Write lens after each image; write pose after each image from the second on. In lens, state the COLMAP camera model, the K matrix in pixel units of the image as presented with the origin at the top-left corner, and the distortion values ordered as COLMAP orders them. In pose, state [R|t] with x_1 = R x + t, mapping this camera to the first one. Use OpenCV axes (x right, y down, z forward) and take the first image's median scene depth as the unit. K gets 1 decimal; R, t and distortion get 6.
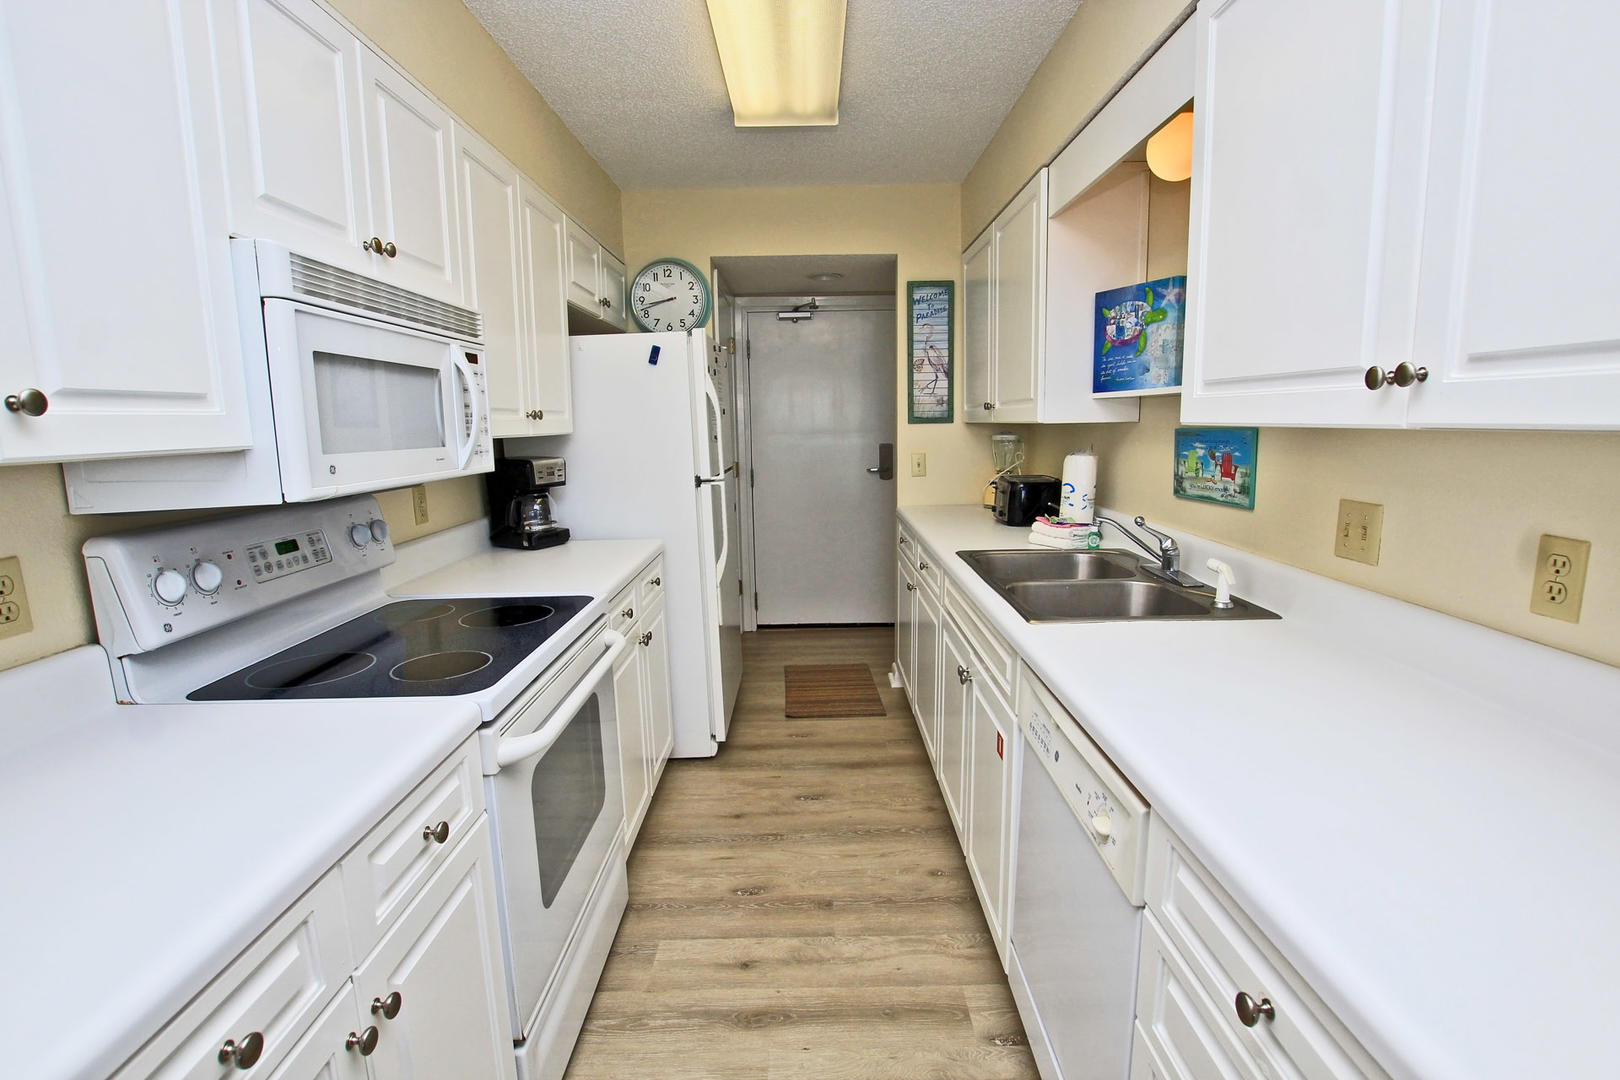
lens RADIAL K [[753.3, 0, 805.6], [0, 753.3, 550.2], [0, 0, 1]] dist [-0.033756, 0.004448]
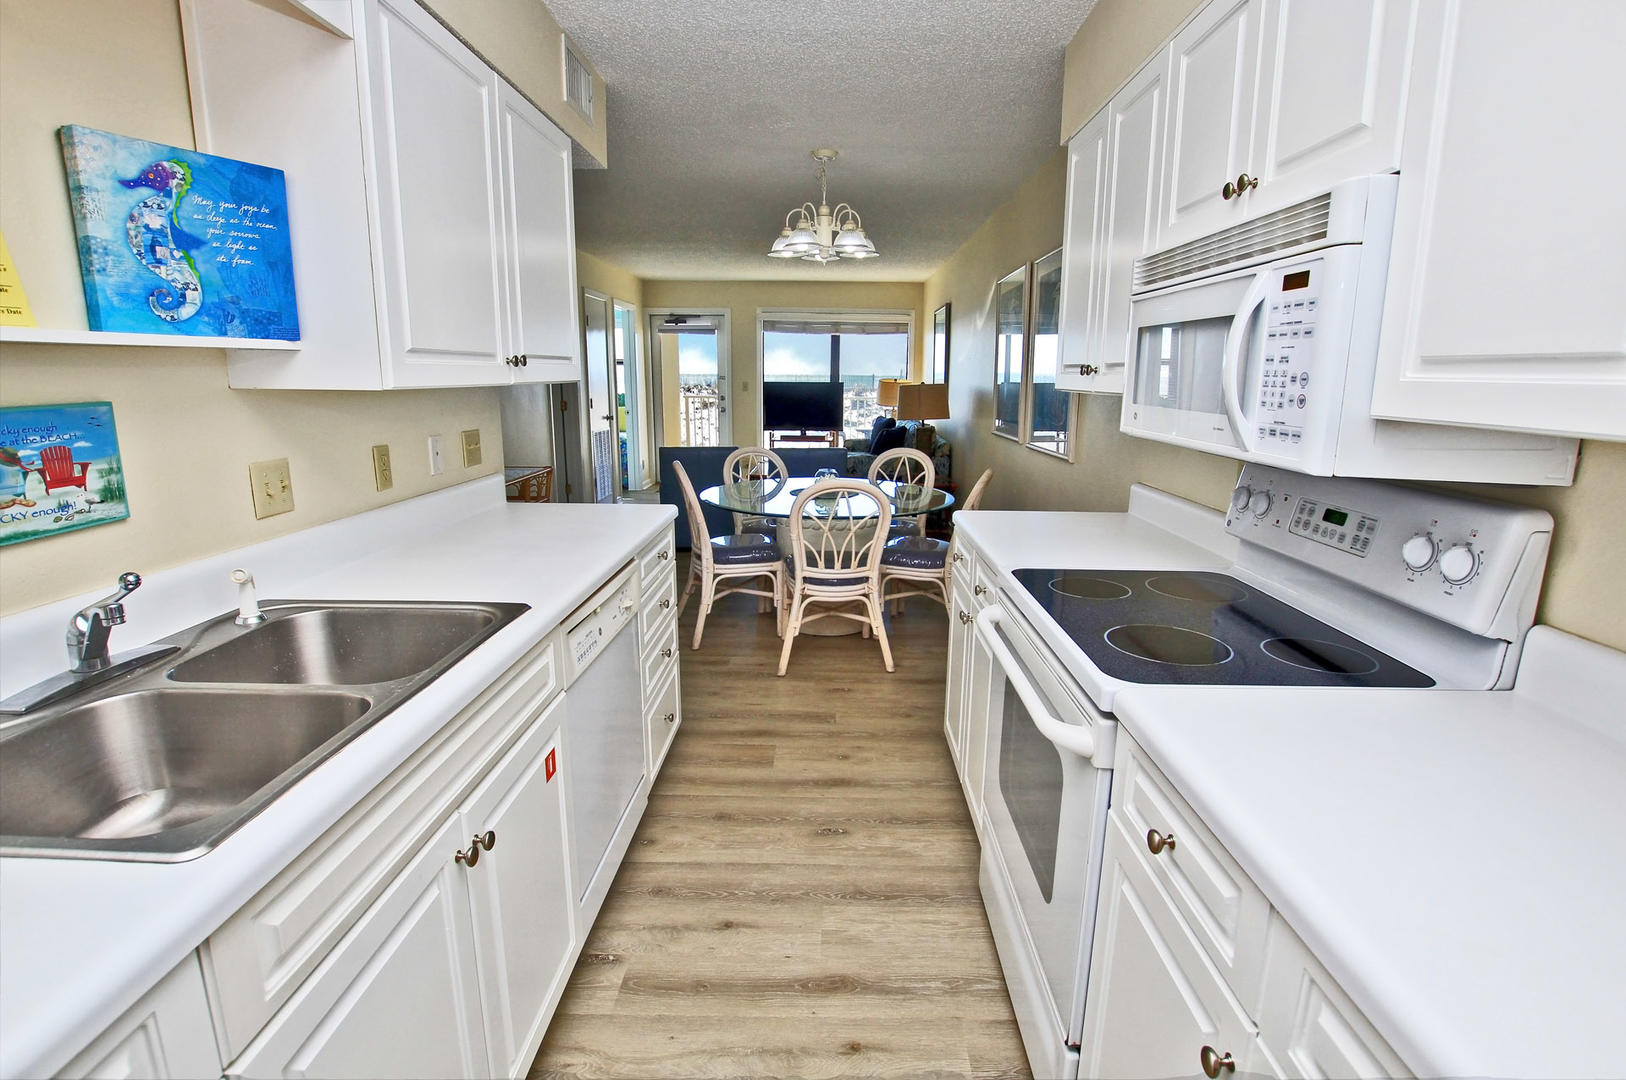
lens RADIAL K [[756.0, 0, 836.9], [0, 756.0, 528.0], [0, 0, 1]] dist [-0.033756, 0.004448]
pose [[-0.999927, 0.008494, -0.008647, -0.061876], [0.004822, 0.933260, 0.359169, -0.287070], [0.011121, 0.359101, -0.933232, 1.632564]]
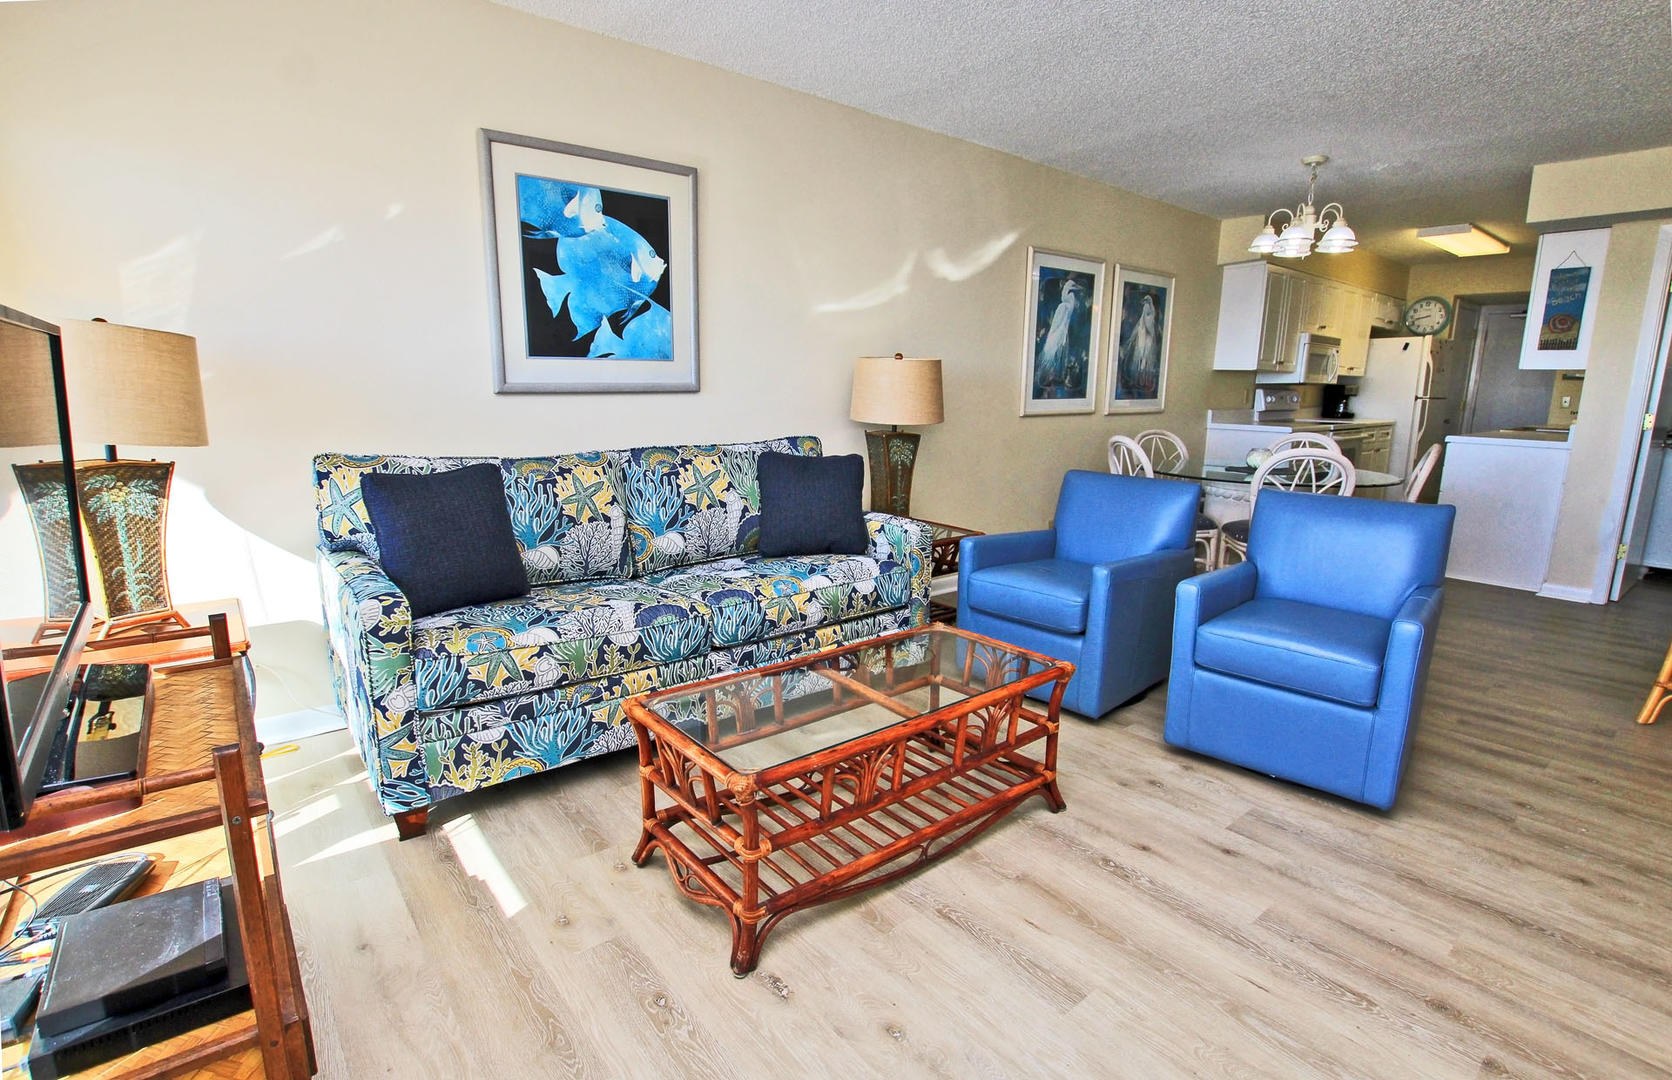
lens RADIAL K [[793.7, 0, 842.7], [0, 793.7, 543.0], [0, 0, 1]] dist [-0.032512, 0.003736]
pose [[0.639441, 0.184173, -0.746455, 1.035583], [-0.155244, 0.981816, 0.109256, 0.619727], [0.753004, 0.046020, 0.656405, -3.298094]]
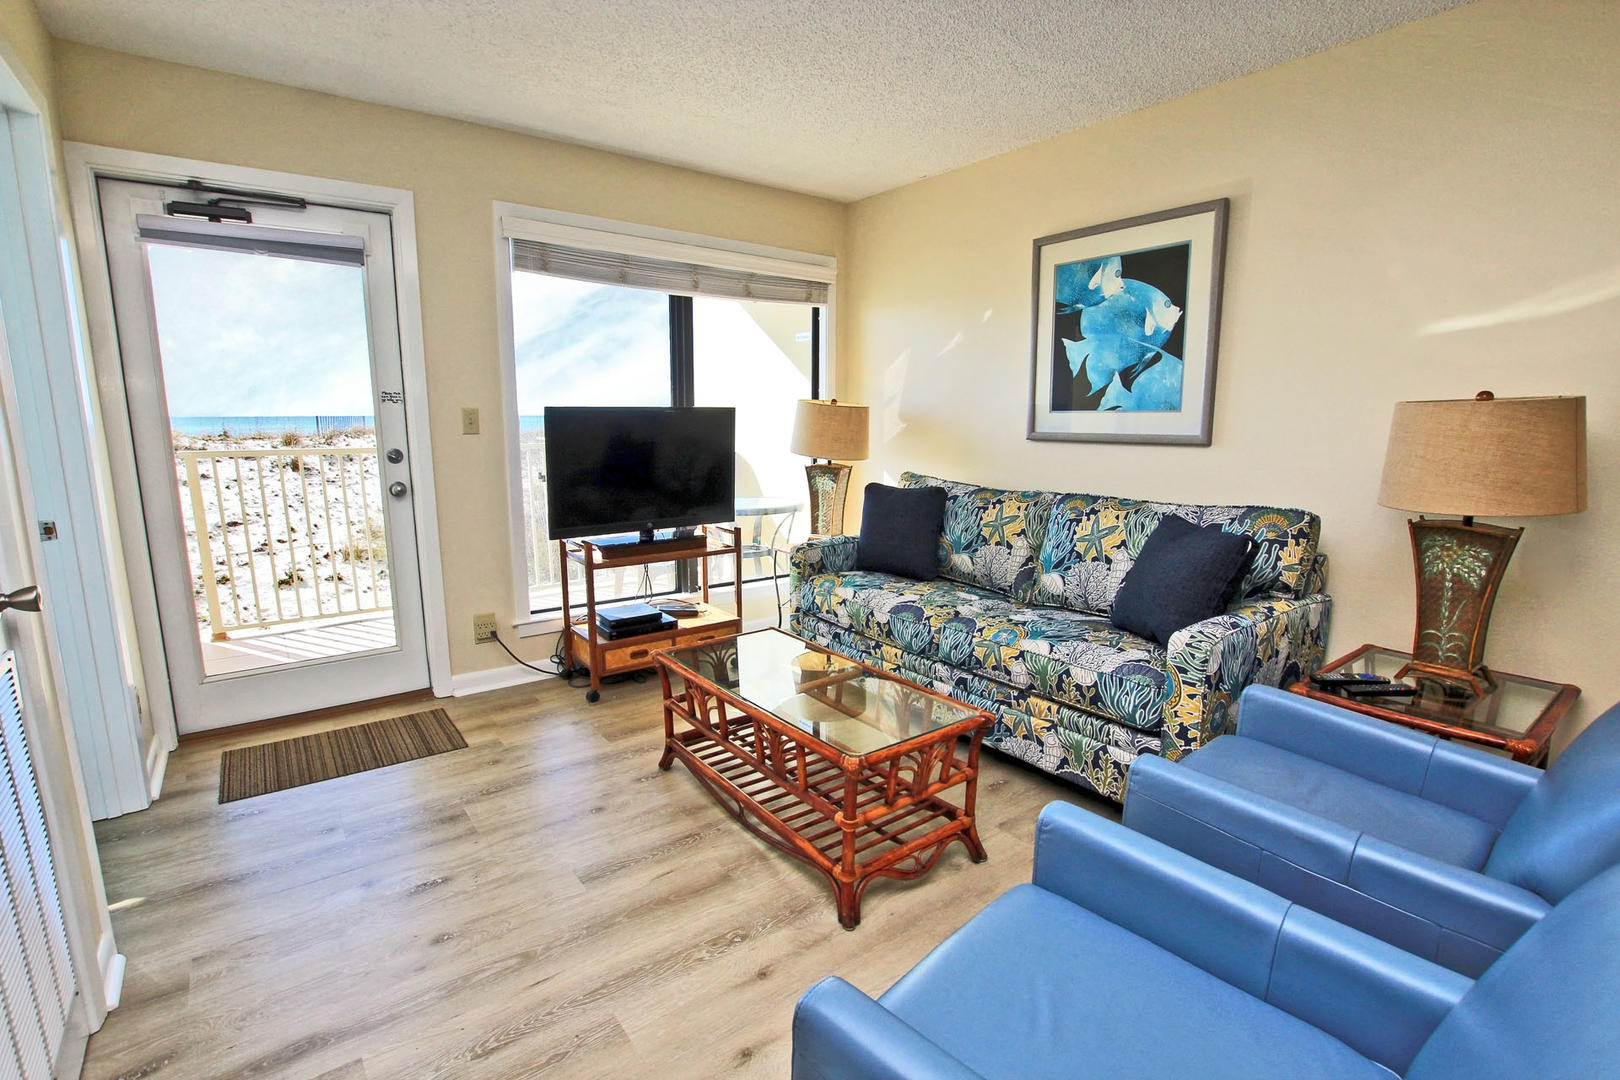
lens RADIAL K [[753.3, 0, 815.3], [0, 753.3, 543.9], [0, 0, 1]] dist [-0.033756, 0.004448]
pose [[-0.789526, 0.121207, -0.601630, 0.983484], [-0.089254, 0.947205, 0.307956, 0.306655], [0.607193, 0.296837, -0.737024, -1.596181]]
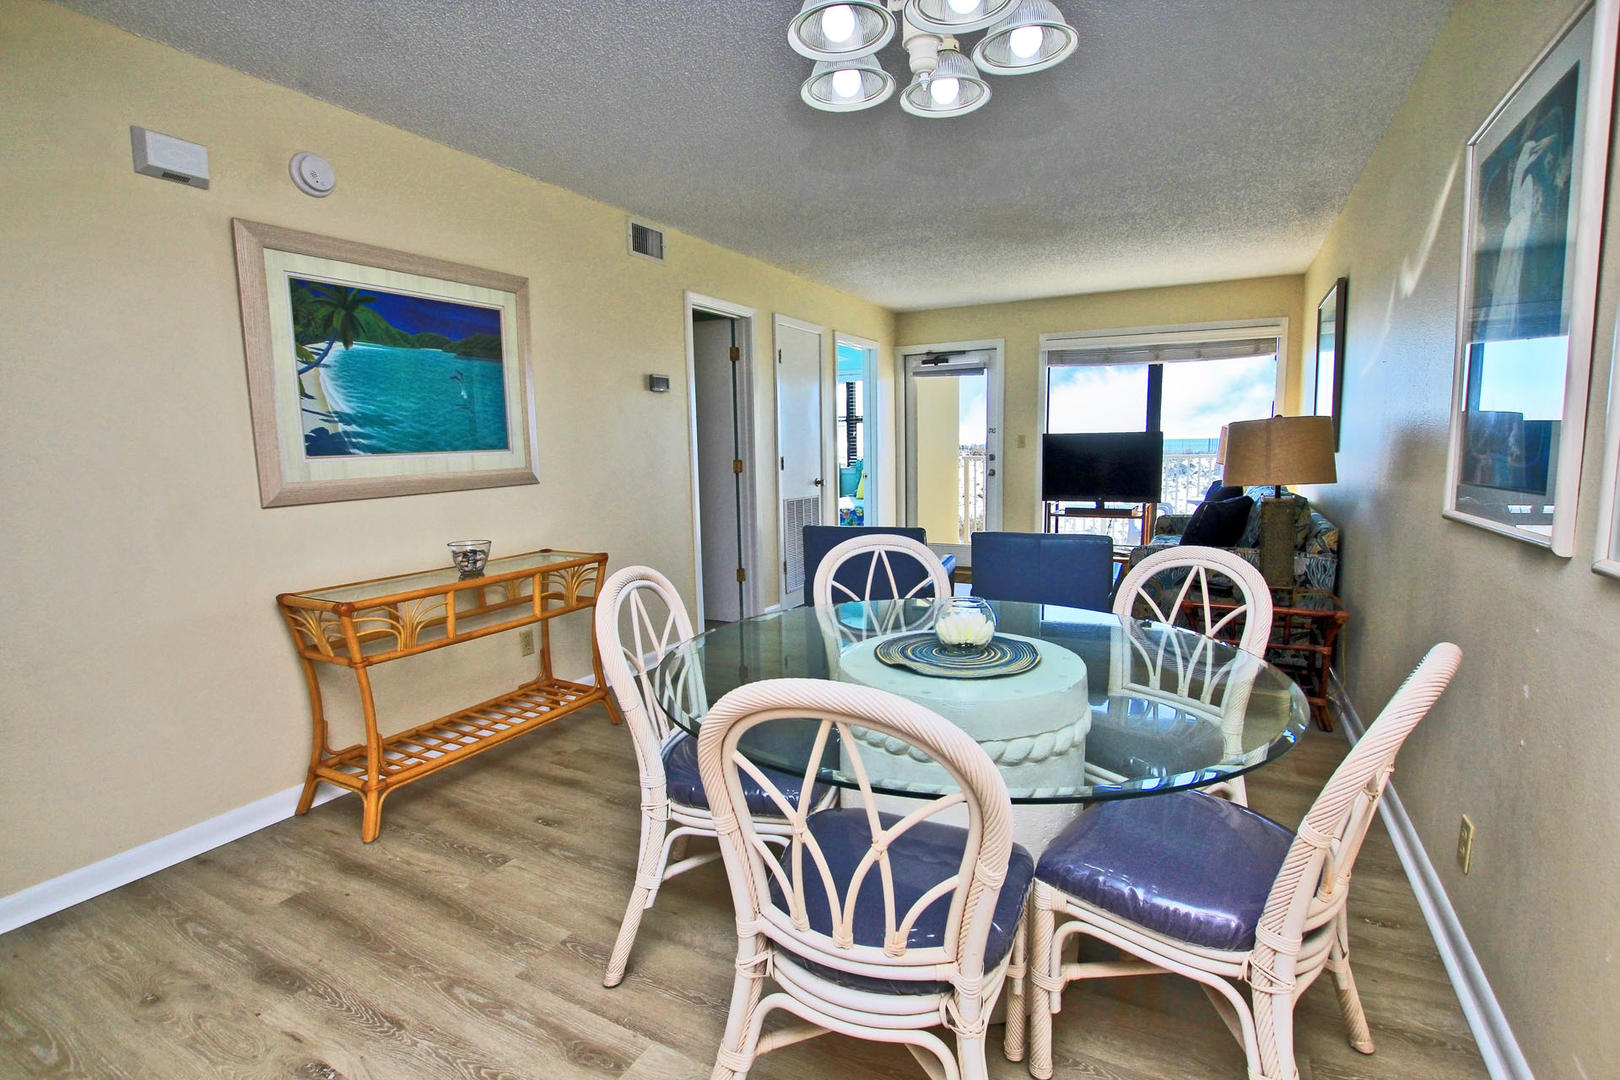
lens RADIAL K [[753.3, 0, 814.8], [0, 753.3, 548.2], [0, 0, 1]] dist [-0.033756, 0.004448]
pose [[-0.887205, -0.029611, 0.460425, -0.328903], [0.109357, 0.956004, 0.272207, 0.027497], [-0.448229, 0.291854, -0.844933, 0.305390]]
